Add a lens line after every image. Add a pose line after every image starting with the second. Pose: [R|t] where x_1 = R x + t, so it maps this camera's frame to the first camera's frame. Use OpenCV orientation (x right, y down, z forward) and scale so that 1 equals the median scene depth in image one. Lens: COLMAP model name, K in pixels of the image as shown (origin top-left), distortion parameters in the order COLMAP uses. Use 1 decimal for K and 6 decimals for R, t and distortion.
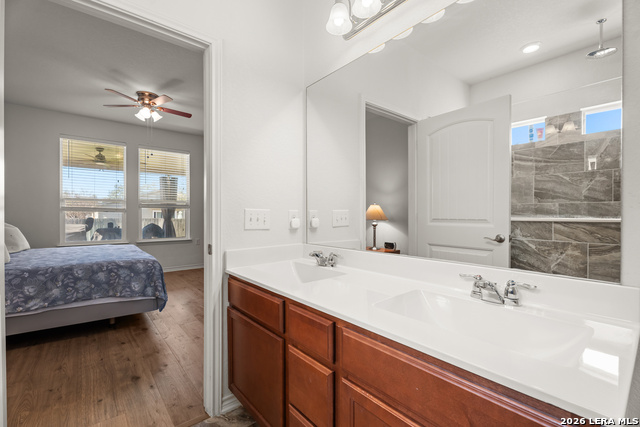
lens RADIAL K [[293.5, 0, 326.6], [0, 293.5, 214.9], [0, 0, 1]] dist [-0.009033, -0.001306]
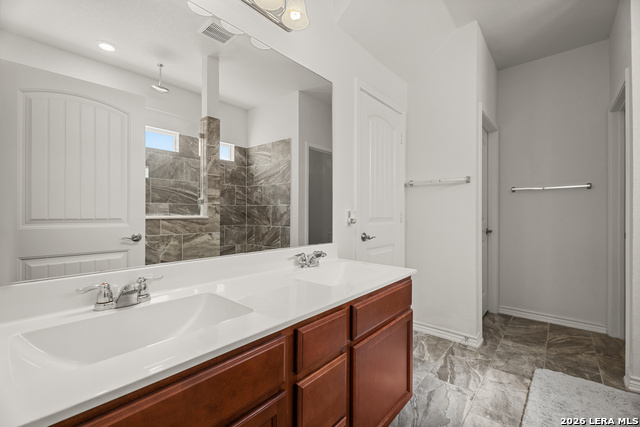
lens RADIAL K [[293.5, 0, 310.5], [0, 293.5, 208.1], [0, 0, 1]] dist [-0.009033, -0.001306]
pose [[-0.175589, 0.013816, 0.984367, -0.396735], [-0.000126, 0.999901, -0.014056, -0.003108], [-0.984464, -0.002592, -0.175569, 0.489252]]
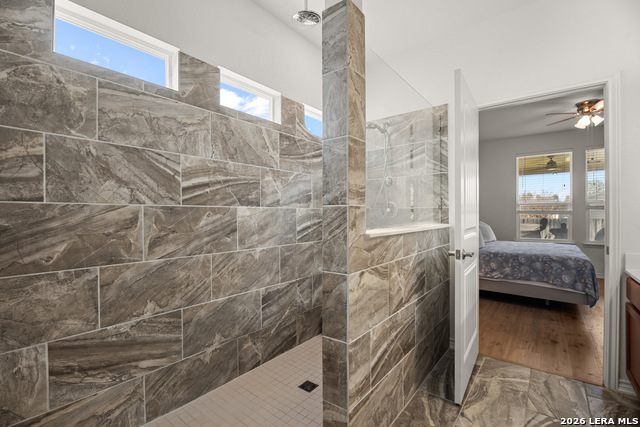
lens RADIAL K [[293.5, 0, 324.6], [0, 293.5, 213.8], [0, 0, 1]] dist [-0.009033, -0.001306]
pose [[0.229266, -0.000498, -0.973364, 0.304530], [-0.001842, 0.999998, -0.000946, -0.019402], [0.973362, 0.002009, 0.229265, -0.253057]]
